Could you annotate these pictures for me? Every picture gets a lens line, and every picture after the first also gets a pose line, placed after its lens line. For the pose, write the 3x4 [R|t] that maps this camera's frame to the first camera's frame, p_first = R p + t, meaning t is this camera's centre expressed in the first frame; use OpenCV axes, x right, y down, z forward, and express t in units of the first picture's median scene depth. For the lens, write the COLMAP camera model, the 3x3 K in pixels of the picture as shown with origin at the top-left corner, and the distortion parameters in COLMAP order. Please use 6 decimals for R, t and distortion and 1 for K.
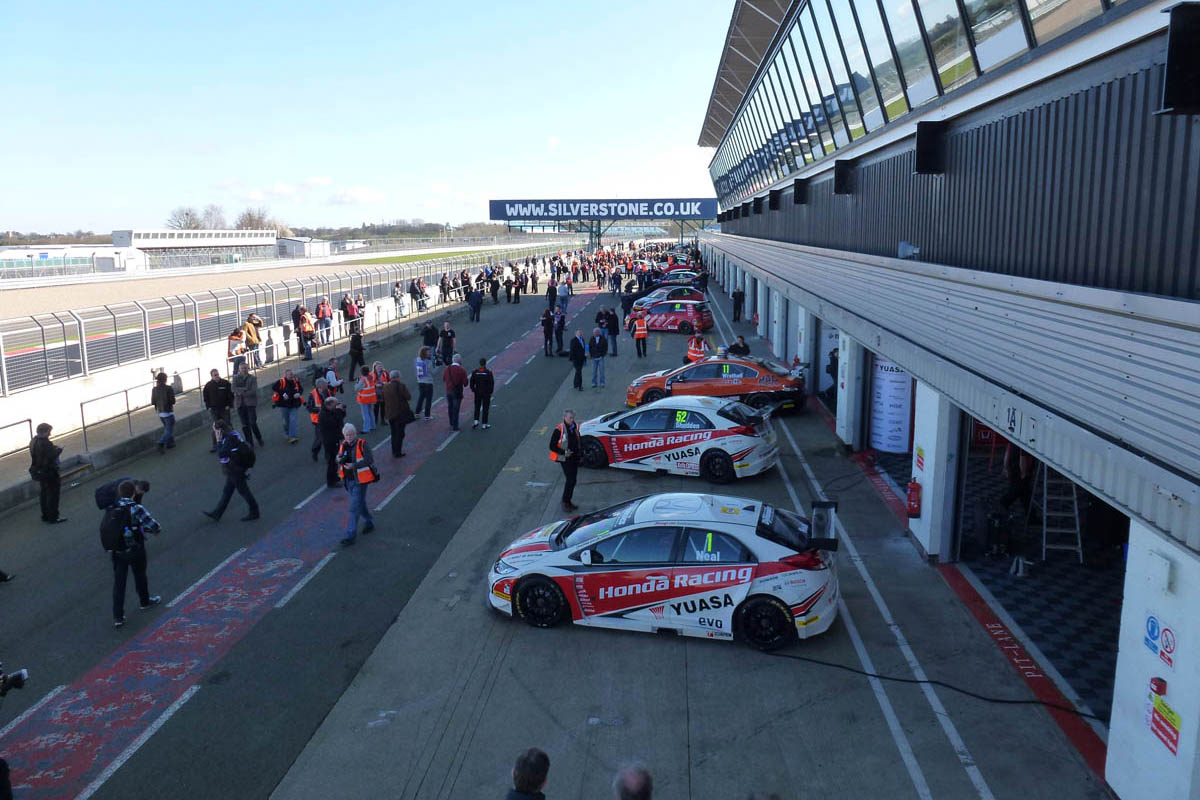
lens RADIAL K [[844.9, 0, 601.0], [0, 844.9, 400.0], [0, 0, 1]] dist [-0.011985, -0.001318]
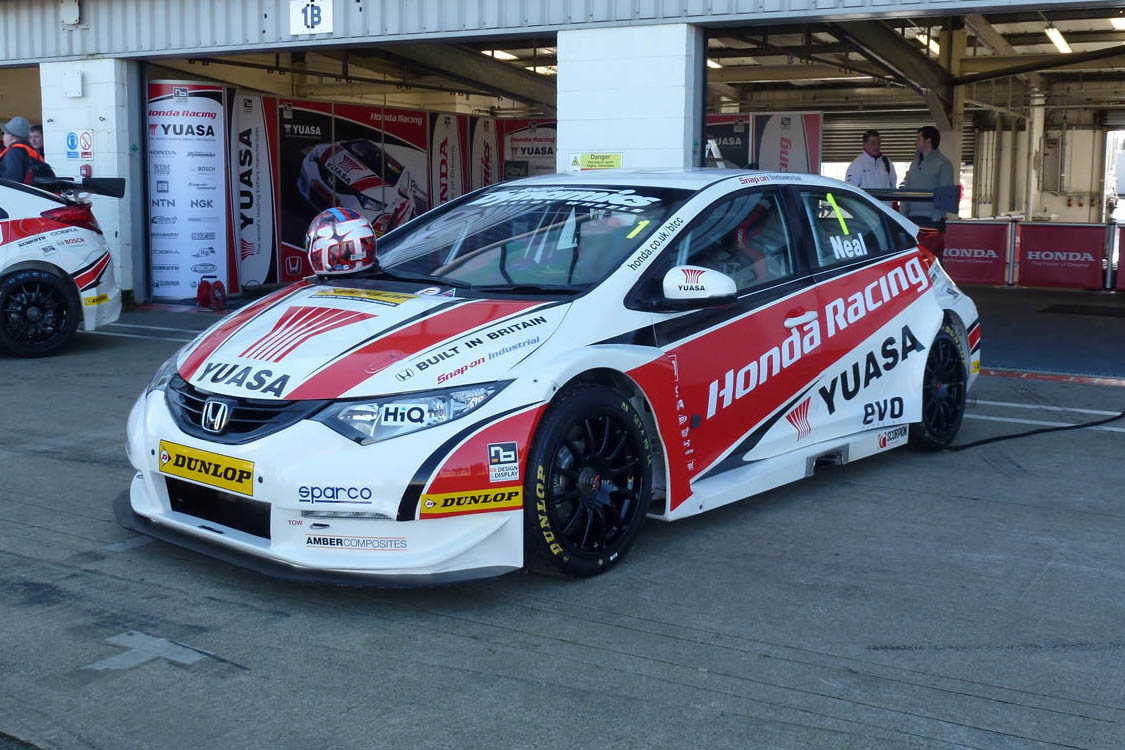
lens RADIAL K [[1268.6, 0, 562.5], [0, 1268.6, 375.5], [0, 0, 1]] dist [-0.031972, 0.000000]
pose [[0.420083, -0.108119, 0.901022, -0.459832], [0.157484, 0.986498, 0.044952, 0.193655], [-0.893717, 0.123013, 0.431438, 0.860275]]
